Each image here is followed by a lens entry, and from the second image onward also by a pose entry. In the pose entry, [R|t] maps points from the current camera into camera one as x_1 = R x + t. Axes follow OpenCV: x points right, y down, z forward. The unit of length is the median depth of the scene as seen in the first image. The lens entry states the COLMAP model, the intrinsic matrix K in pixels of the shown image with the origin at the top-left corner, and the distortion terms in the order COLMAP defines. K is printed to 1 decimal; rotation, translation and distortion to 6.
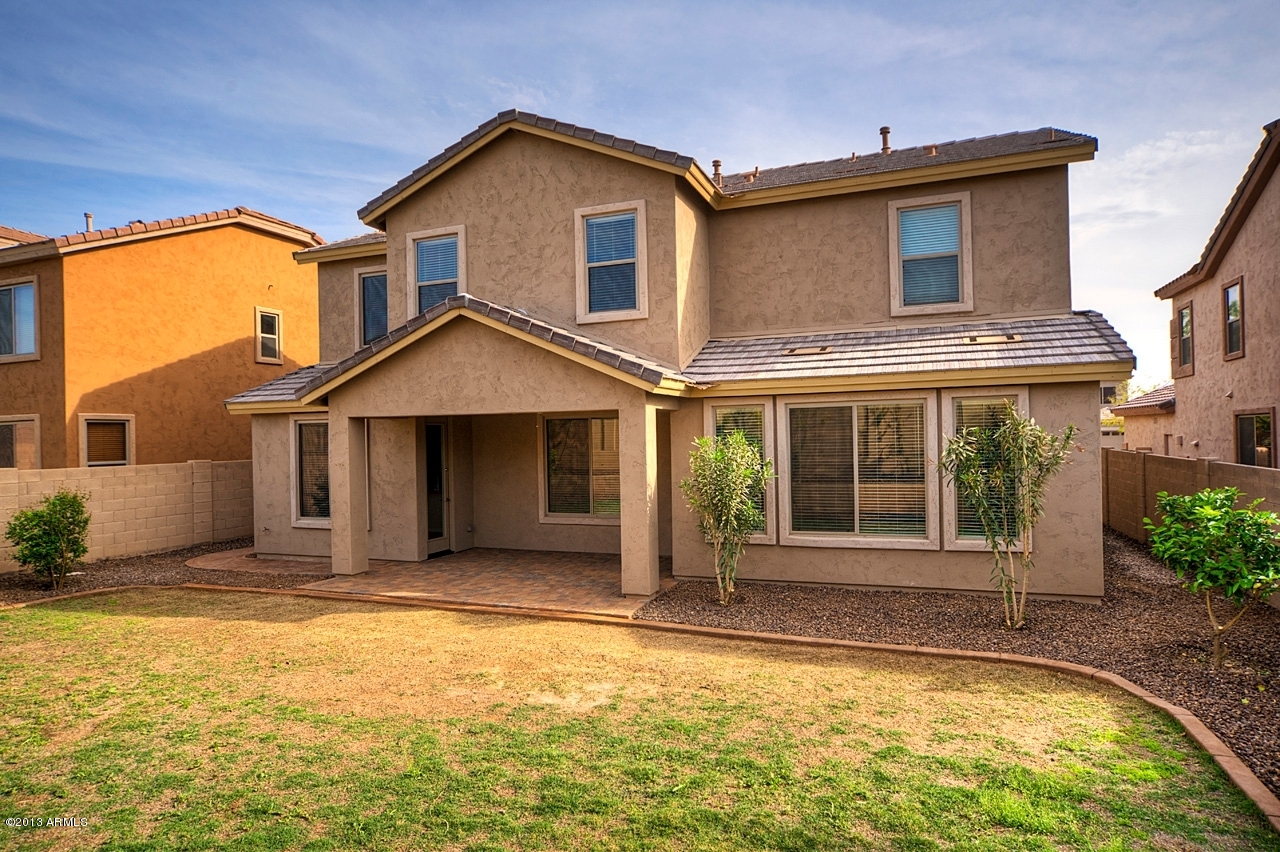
lens RADIAL K [[739.3, 0, 644.8], [0, 739.3, 436.6], [0, 0, 1]] dist [-0.012382, 0.001814]
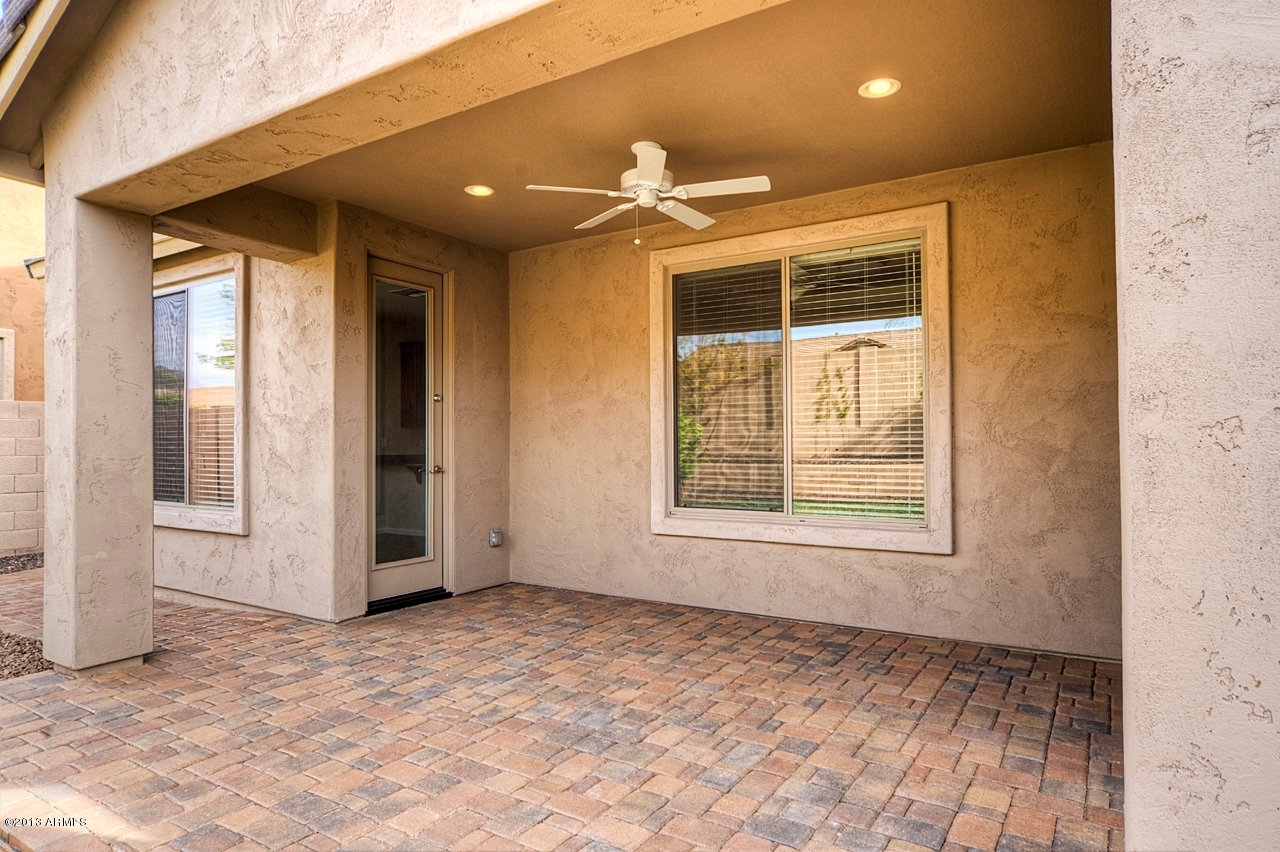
lens RADIAL K [[739.3, 0, 644.8], [0, 739.3, 436.6], [0, 0, 1]] dist [-0.012382, 0.001814]
pose [[0.980448, 0.011792, -0.196425, -0.070714], [-0.013687, 0.999872, -0.008294, 0.070844], [0.196302, 0.010820, 0.980484, 0.628275]]
